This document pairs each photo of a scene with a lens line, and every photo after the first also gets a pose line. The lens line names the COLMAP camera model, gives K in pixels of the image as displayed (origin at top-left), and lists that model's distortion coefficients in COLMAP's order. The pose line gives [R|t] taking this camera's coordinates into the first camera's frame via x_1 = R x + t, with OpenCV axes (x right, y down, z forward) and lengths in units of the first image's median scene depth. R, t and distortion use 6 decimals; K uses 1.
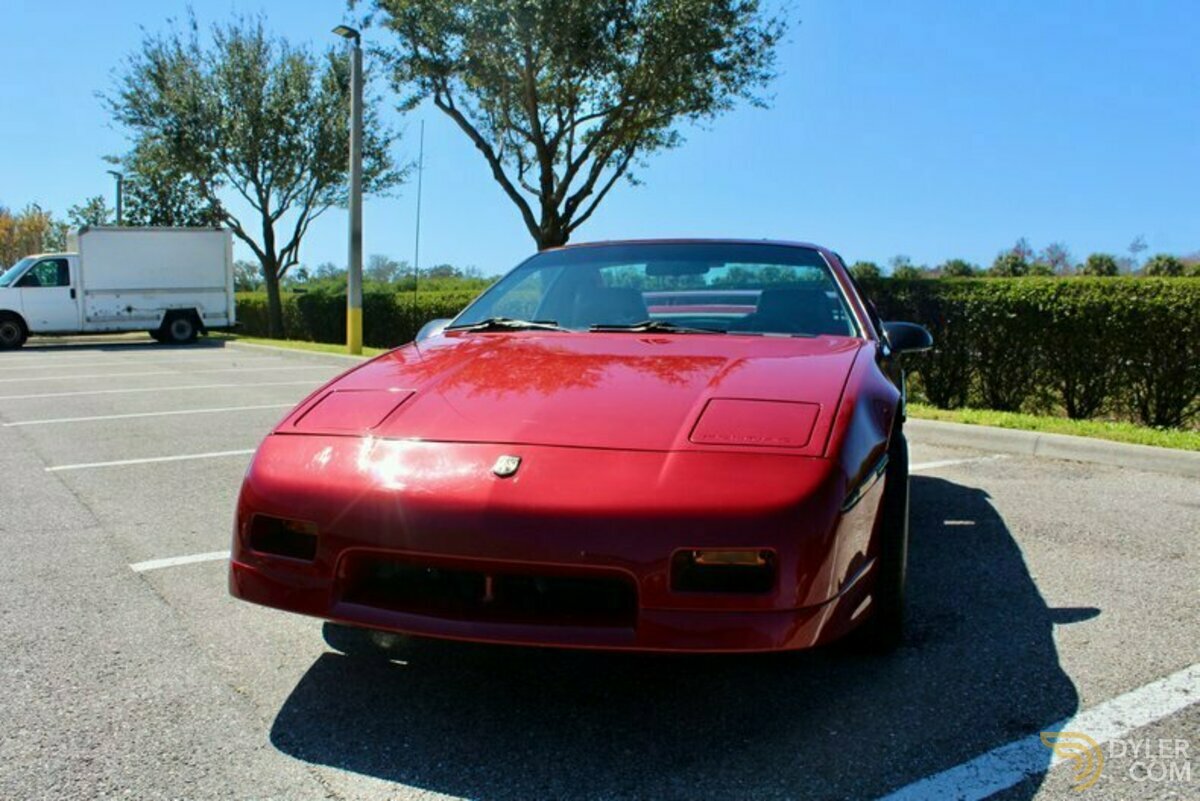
lens RADIAL K [[1029.2, 0, 600.9], [0, 1029.2, 417.7], [0, 0, 1]] dist [-0.160194, 0.139583]
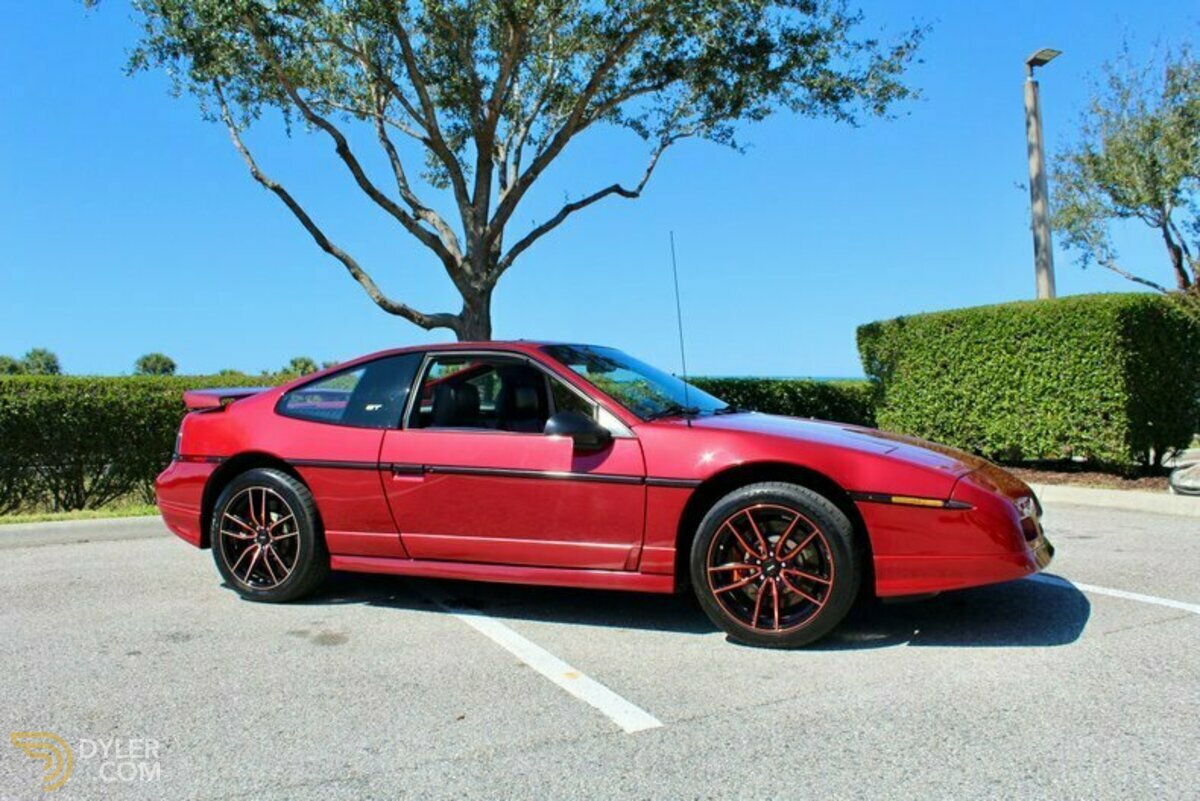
lens RADIAL K [[1029.2, 0, 594.9], [0, 1029.2, 402.7], [0, 0, 1]] dist [-0.160194, 0.139583]
pose [[0.126478, -0.007946, 0.991938, -0.227813], [0.125471, 0.992065, -0.008052, -0.018074], [-0.984002, 0.125478, 0.126471, 0.166068]]
